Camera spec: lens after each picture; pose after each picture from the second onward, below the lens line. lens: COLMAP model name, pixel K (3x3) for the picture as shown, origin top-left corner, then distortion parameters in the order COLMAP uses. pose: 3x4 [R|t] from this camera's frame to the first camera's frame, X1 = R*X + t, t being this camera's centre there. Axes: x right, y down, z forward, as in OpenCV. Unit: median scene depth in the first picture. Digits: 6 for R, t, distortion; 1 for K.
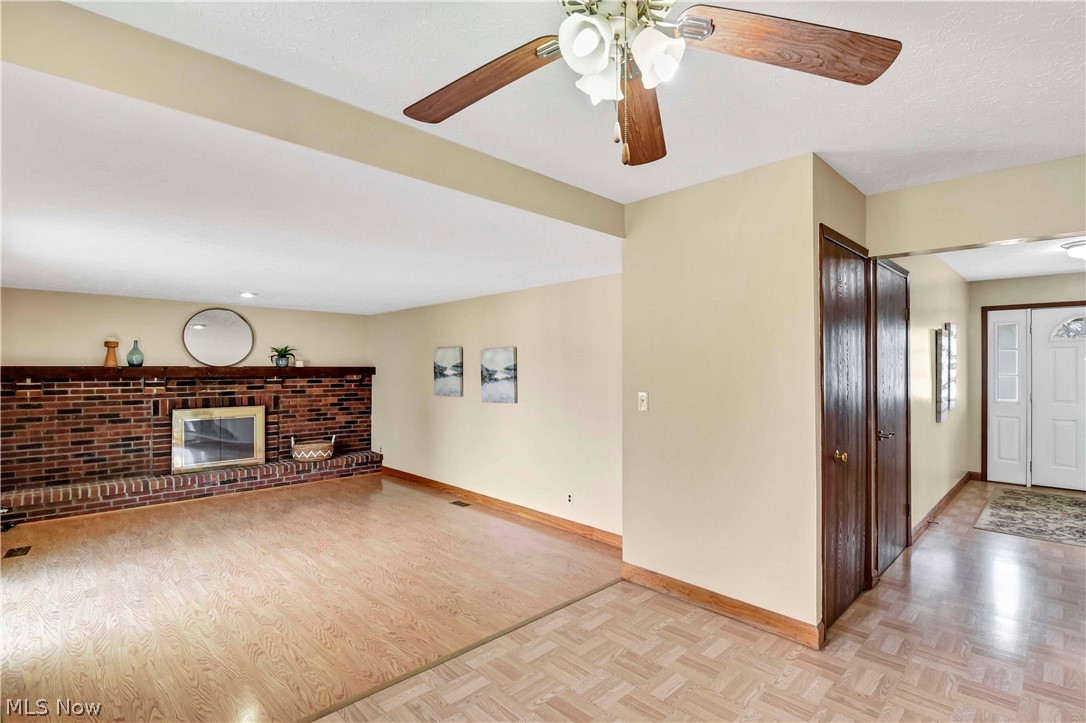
lens RADIAL K [[508.0, 0, 589.5], [0, 508.0, 361.8], [0, 0, 1]] dist [-0.000940, -0.007289]
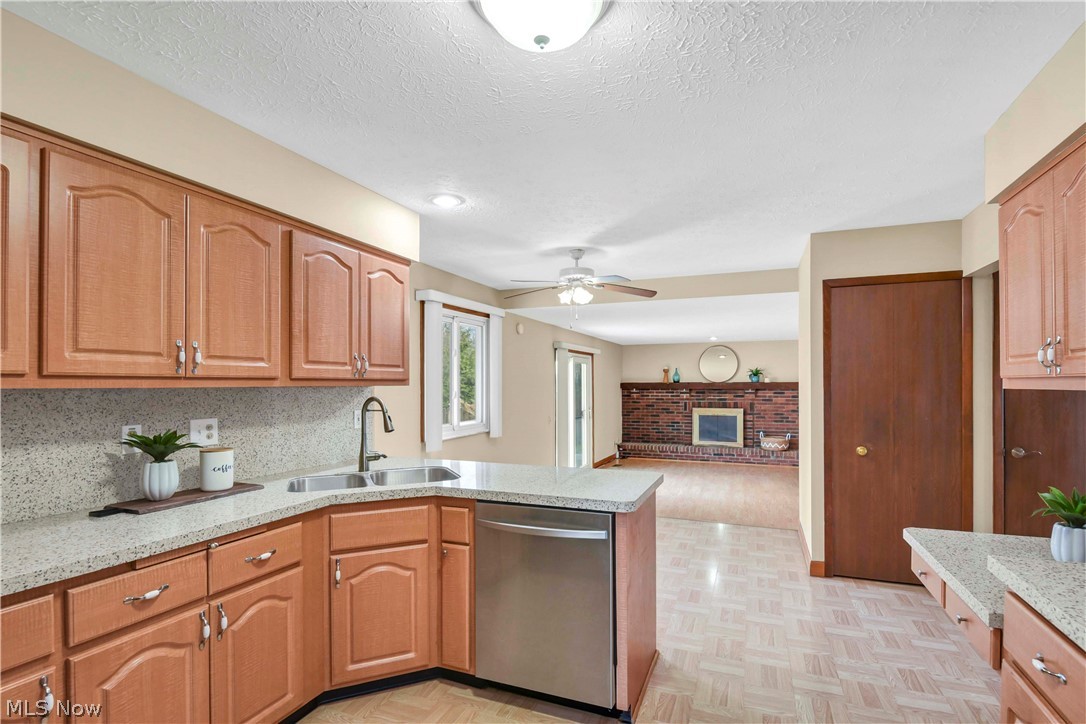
lens RADIAL K [[516.8, 0, 547.0], [0, 516.8, 382.7], [0, 0, 1]] dist [0.001993, -0.008641]
pose [[0.367515, -0.002735, -0.930014, 0.655273], [0.013597, 0.999905, 0.002432, -0.000498], [0.929918, -0.013539, 0.367517, -0.101165]]
